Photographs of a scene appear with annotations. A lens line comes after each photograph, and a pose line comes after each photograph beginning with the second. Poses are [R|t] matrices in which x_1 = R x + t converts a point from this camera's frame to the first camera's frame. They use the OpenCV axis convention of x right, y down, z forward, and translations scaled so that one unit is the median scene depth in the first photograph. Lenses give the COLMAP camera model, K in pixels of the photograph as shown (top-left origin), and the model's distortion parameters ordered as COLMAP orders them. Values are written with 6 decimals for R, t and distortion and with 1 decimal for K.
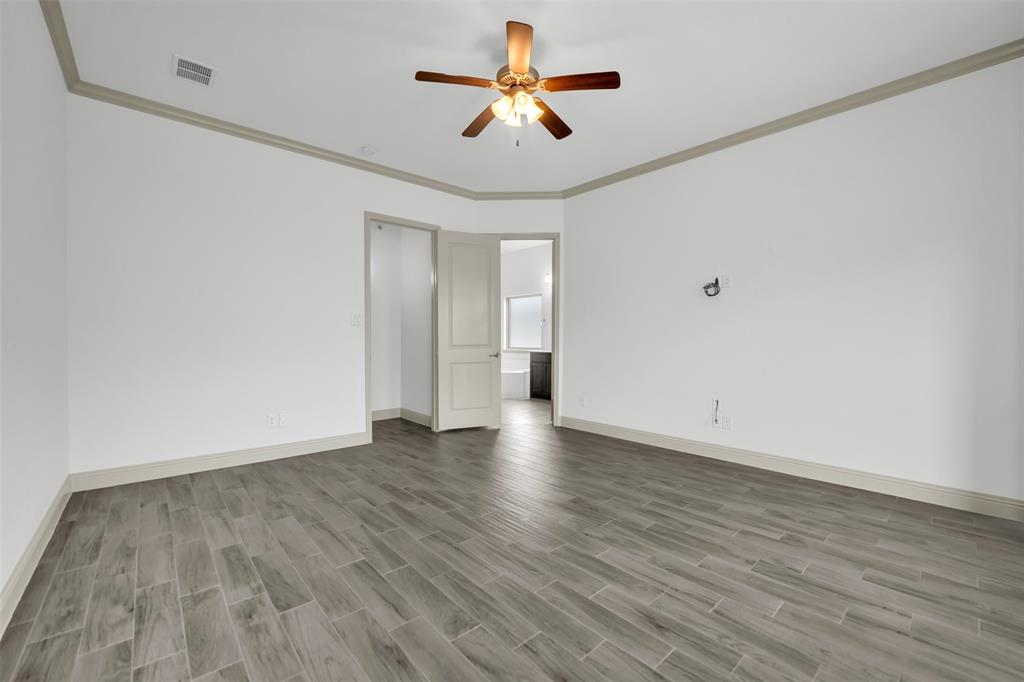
lens RADIAL K [[422.1, 0, 507.9], [0, 422.1, 337.4], [0, 0, 1]] dist [-0.002531, -0.000258]
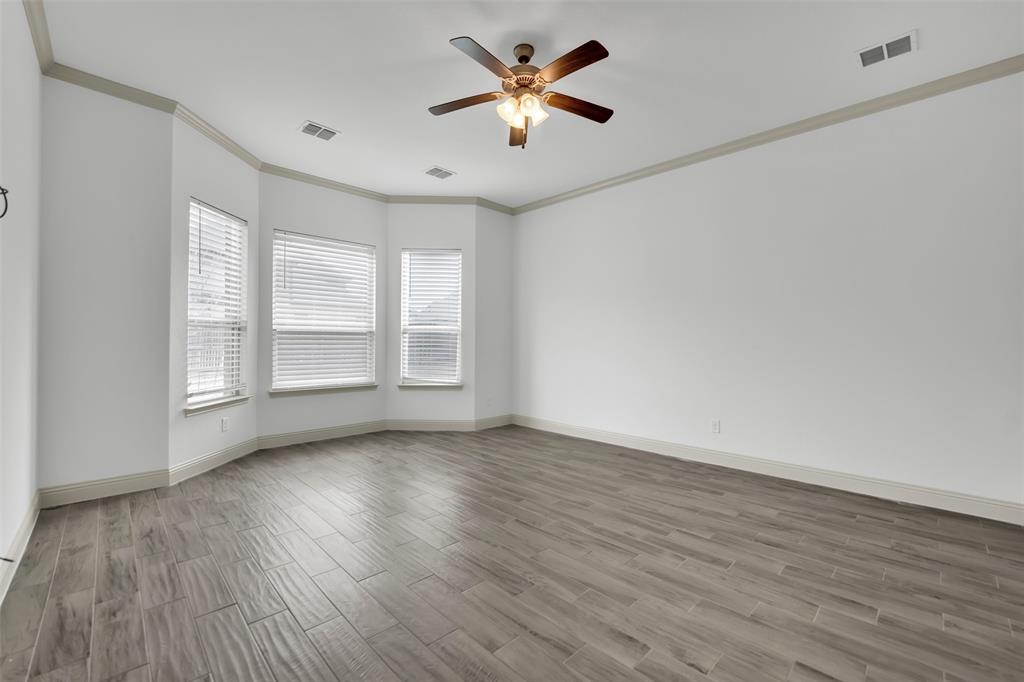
lens RADIAL K [[422.1, 0, 507.9], [0, 422.1, 337.4], [0, 0, 1]] dist [-0.002531, -0.000258]
pose [[-0.998630, -0.010000, -0.051357, 0.104150], [-0.009730, 0.999937, -0.005510, -0.004715], [0.051409, -0.005003, -0.998665, 2.012754]]
